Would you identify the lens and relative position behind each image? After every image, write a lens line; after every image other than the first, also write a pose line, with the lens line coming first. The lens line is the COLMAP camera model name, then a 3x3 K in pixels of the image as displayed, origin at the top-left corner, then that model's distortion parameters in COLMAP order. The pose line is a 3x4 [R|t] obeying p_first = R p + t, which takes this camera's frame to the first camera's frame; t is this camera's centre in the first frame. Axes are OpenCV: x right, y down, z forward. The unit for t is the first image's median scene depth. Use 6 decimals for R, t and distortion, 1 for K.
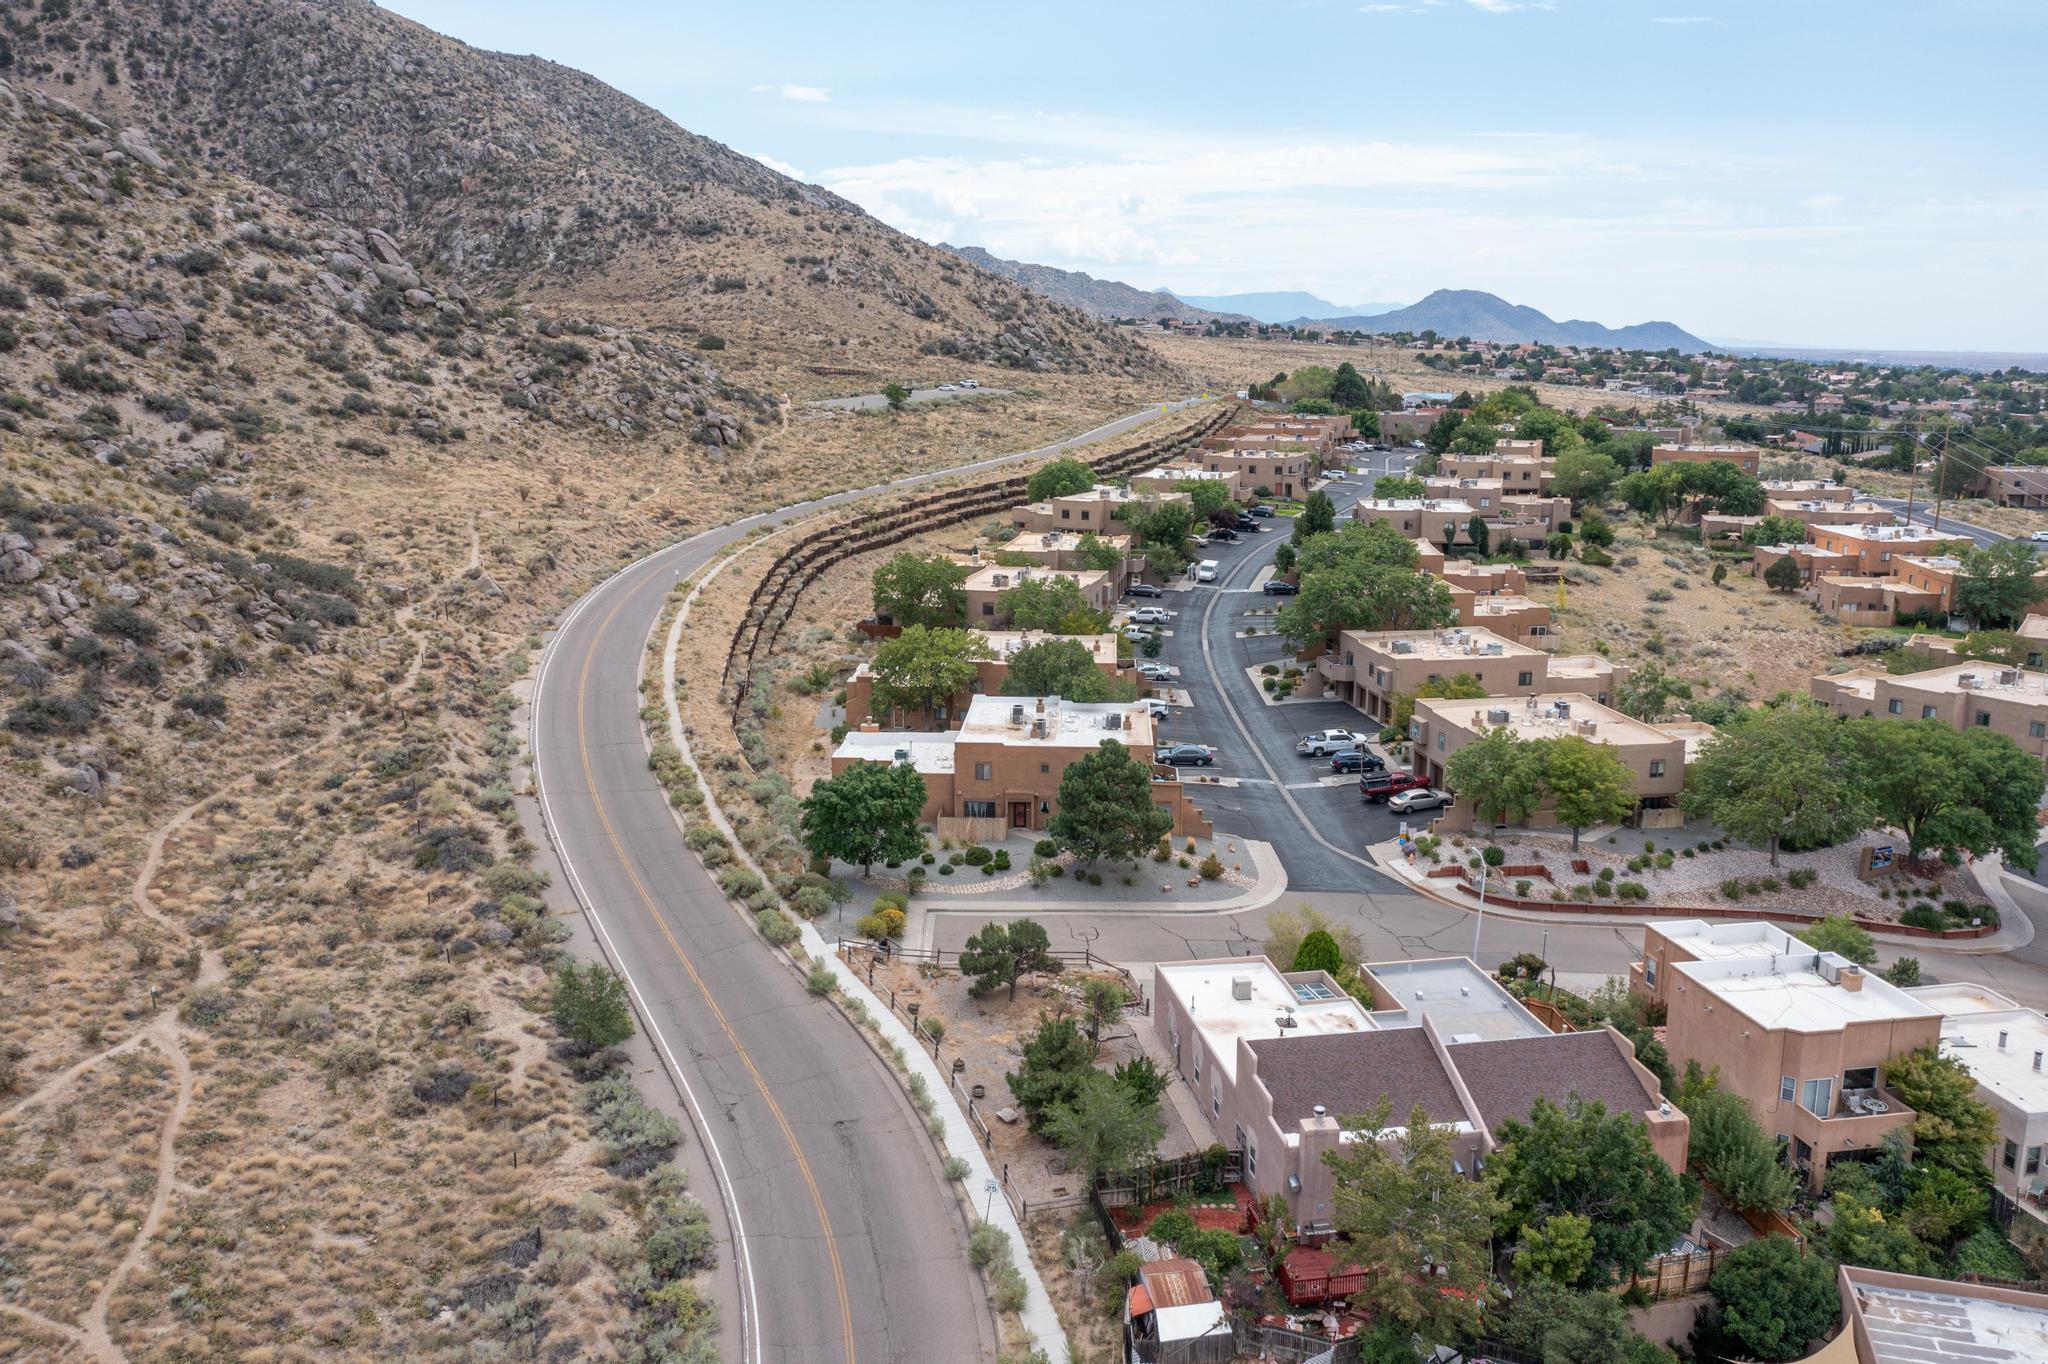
lens RADIAL K [[1539.6, 0, 1024.0], [0, 1539.6, 682.0], [0, 0, 1]] dist [-0.004104, -0.003329]
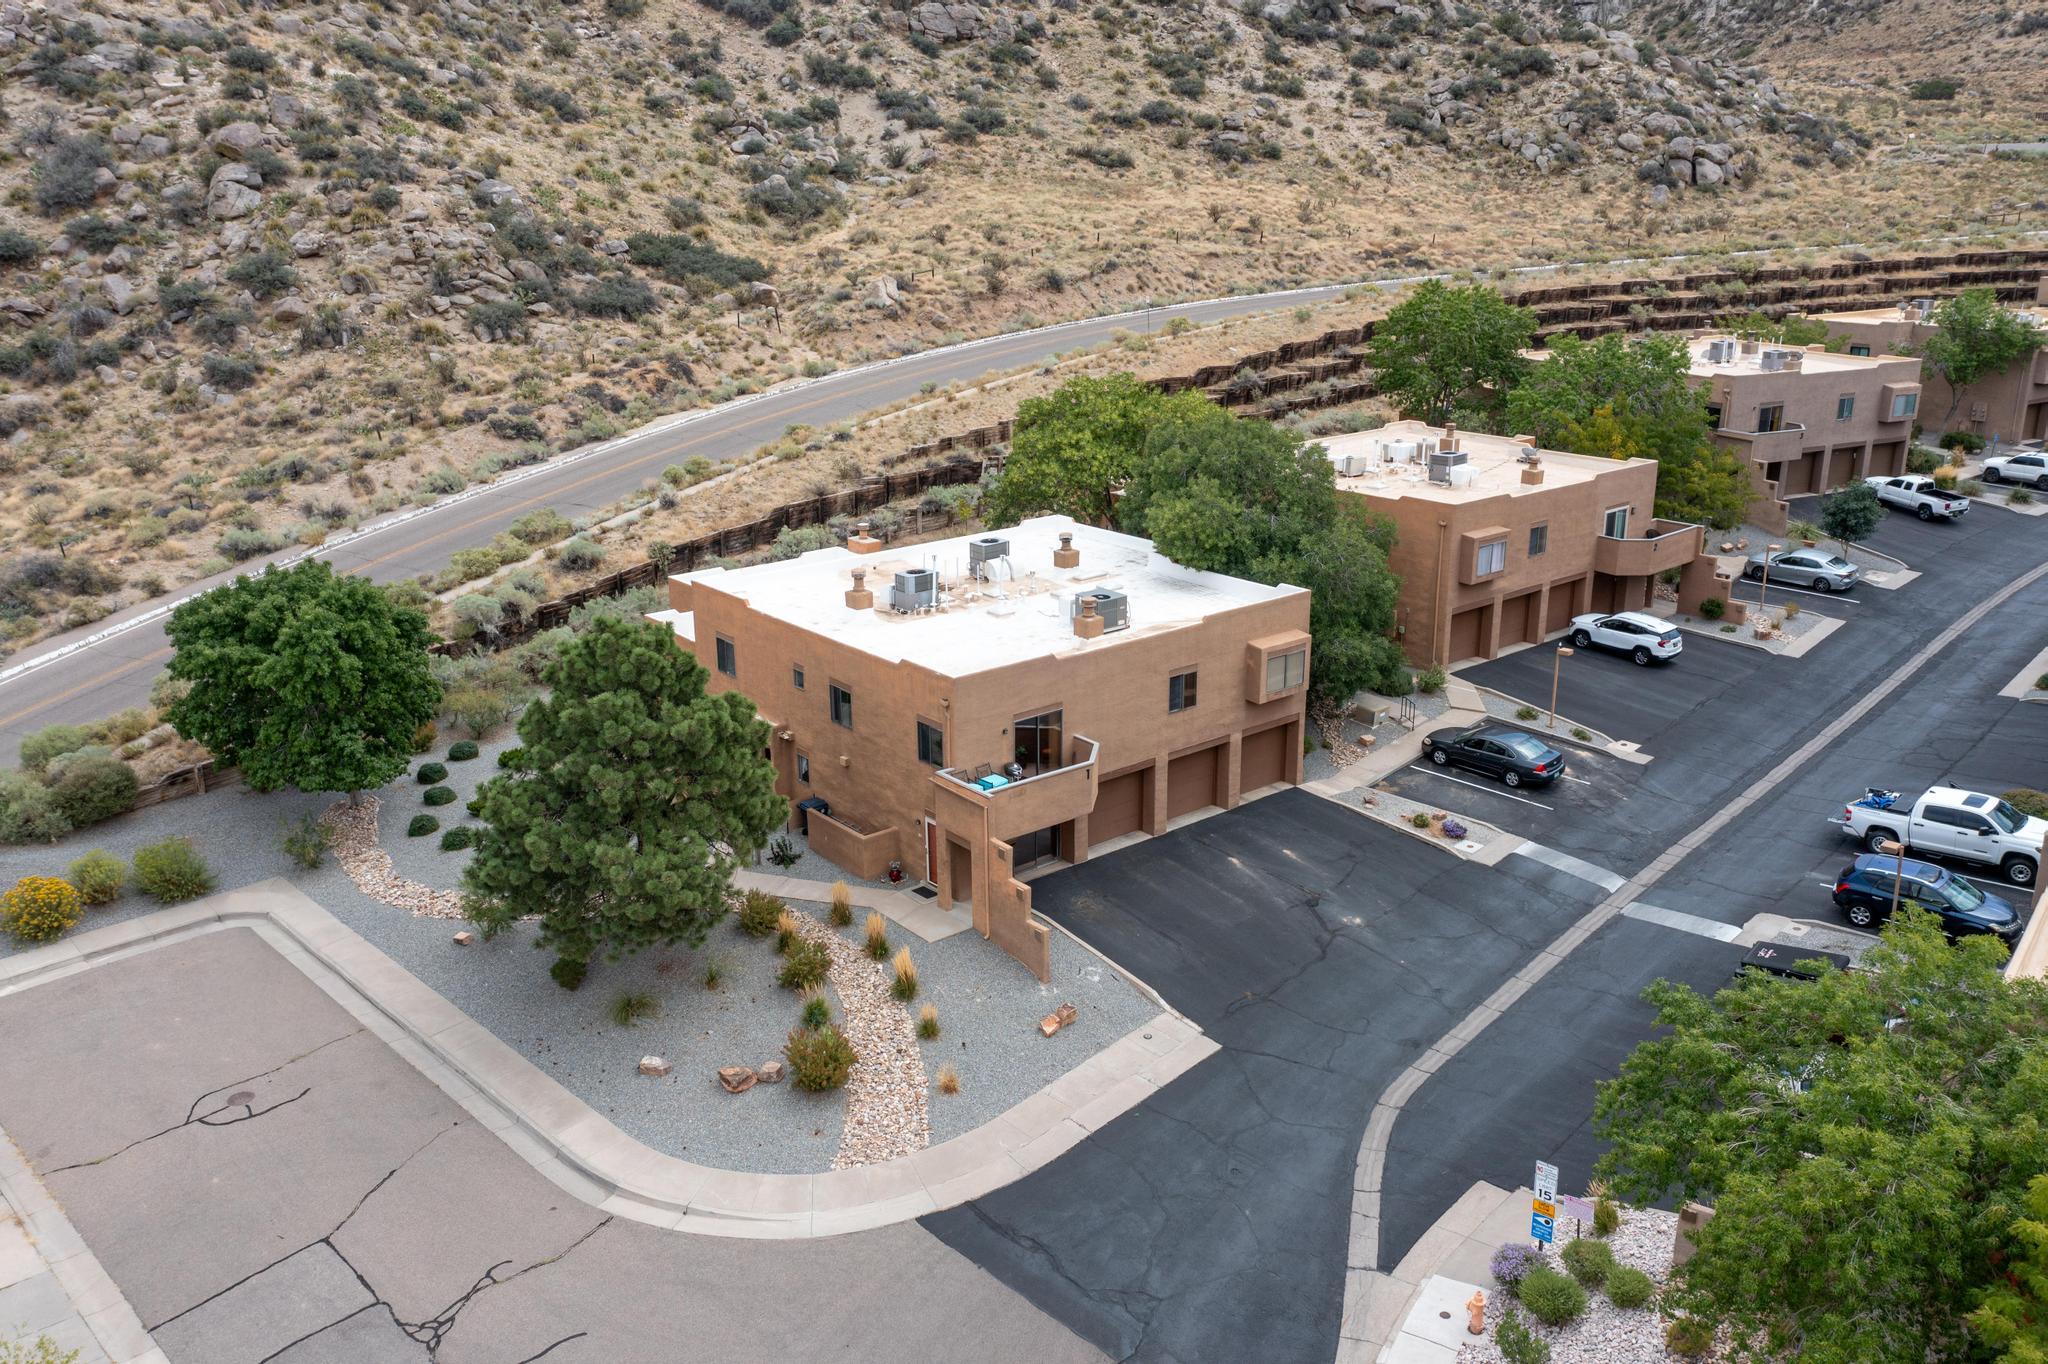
lens RADIAL K [[1599.8, 0, 1072.3], [0, 1599.8, 658.6], [0, 0, 1]] dist [-0.007972, -0.004991]
pose [[0.692370, 0.204180, -0.692051, 0.159249], [-0.146783, 0.978928, 0.141967, -0.009491], [0.706455, 0.003288, 0.707751, 0.325725]]
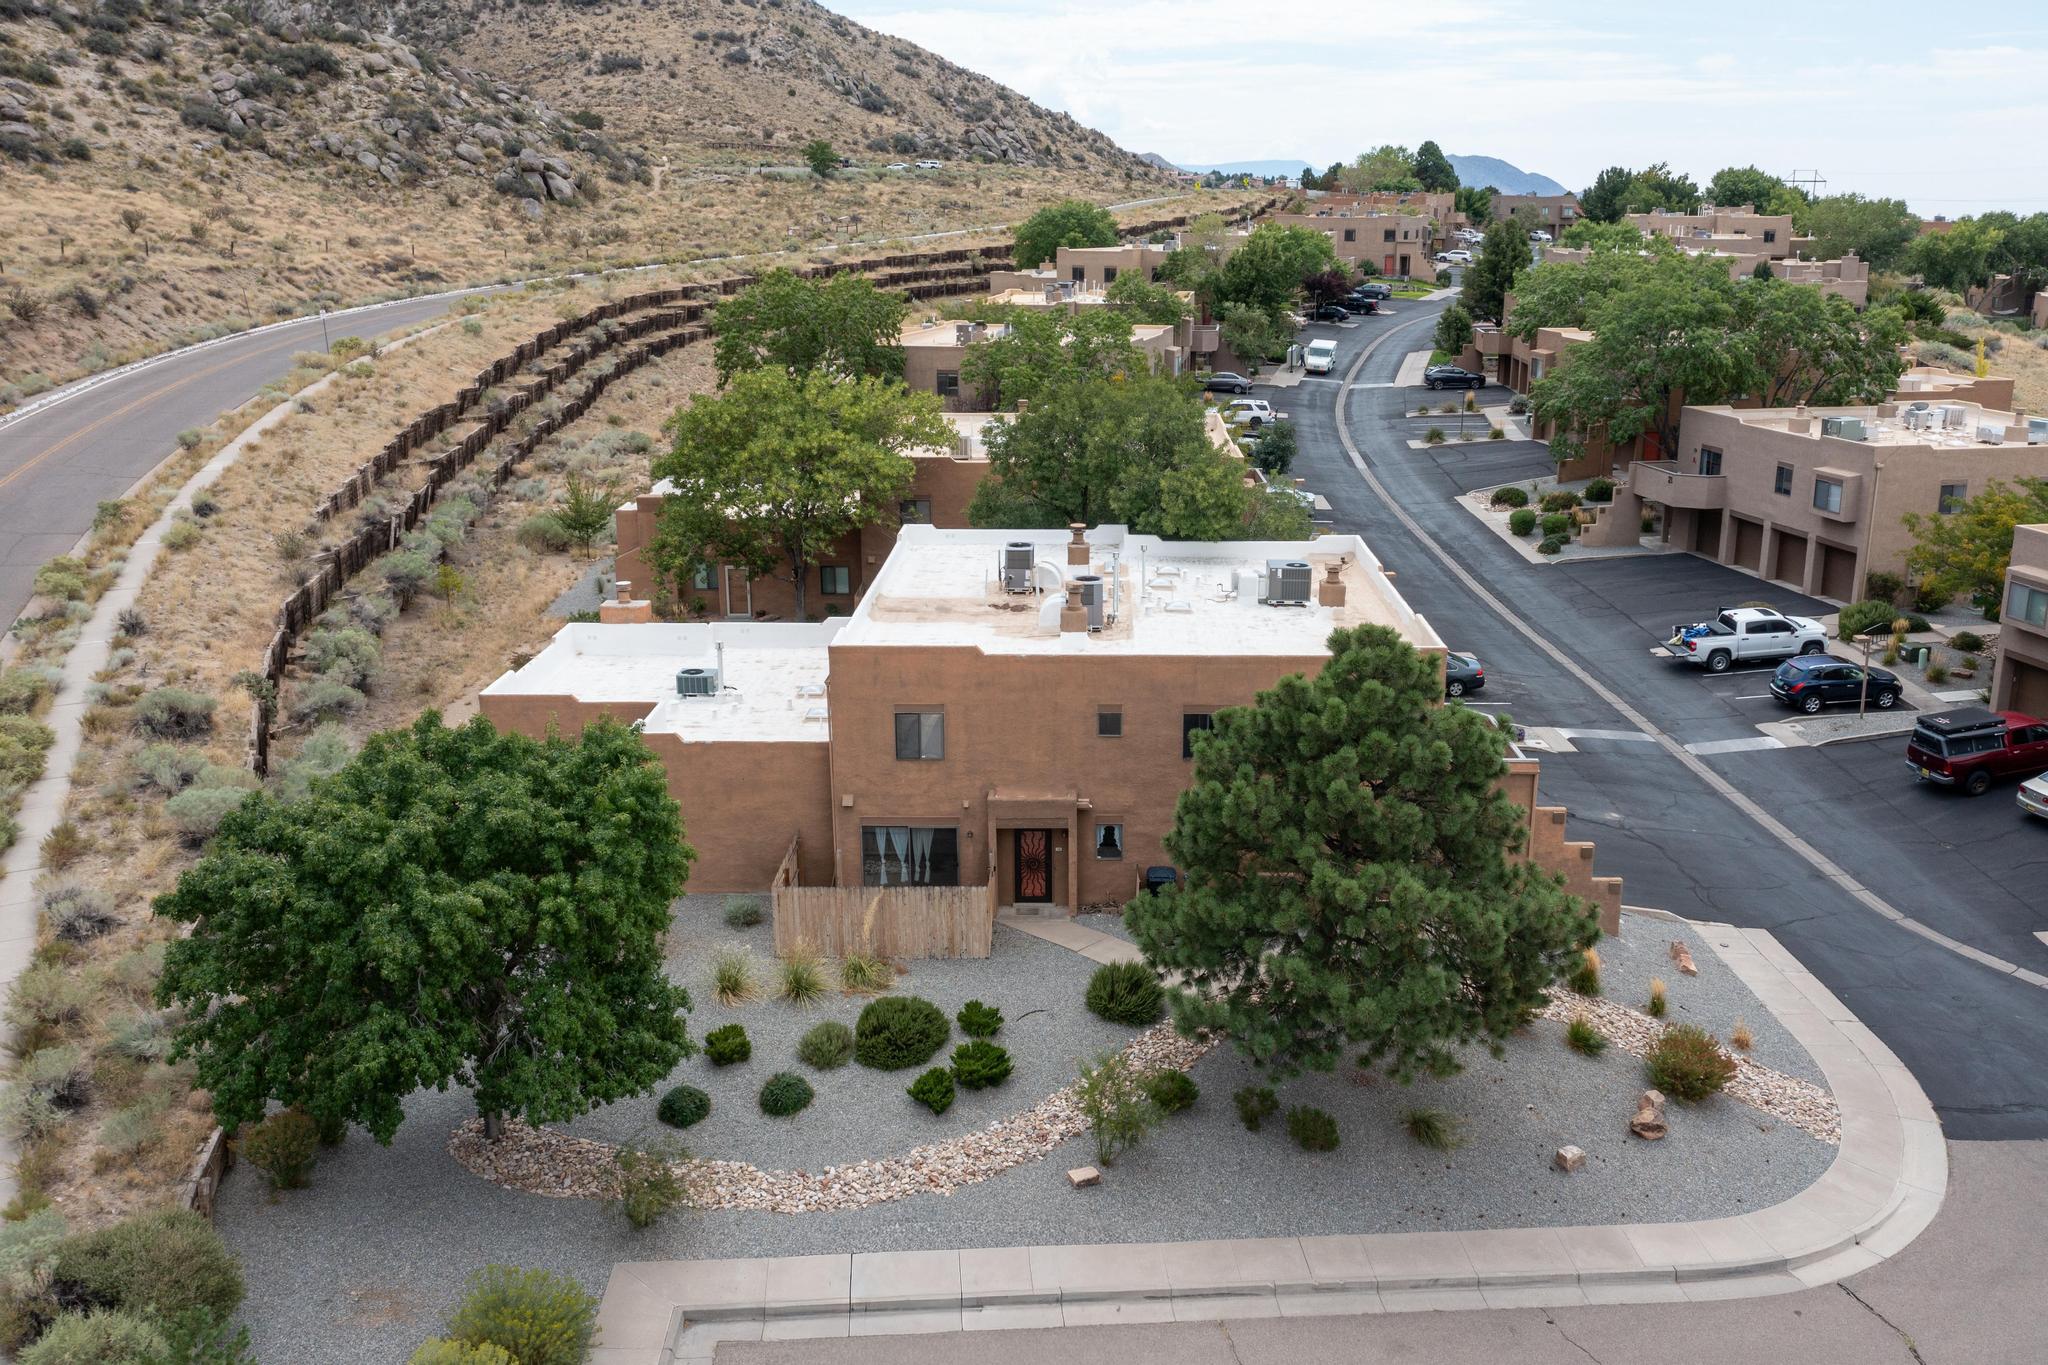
lens RADIAL K [[1677.4, 0, 1082.1], [0, 1677.4, 680.1], [0, 0, 1]] dist [-0.009036, 0.000282]
pose [[0.998850, -0.012211, 0.046354, -0.003703], [0.009494, 0.998249, 0.058387, 0.011491], [-0.046986, -0.057880, 0.997217, 0.283784]]
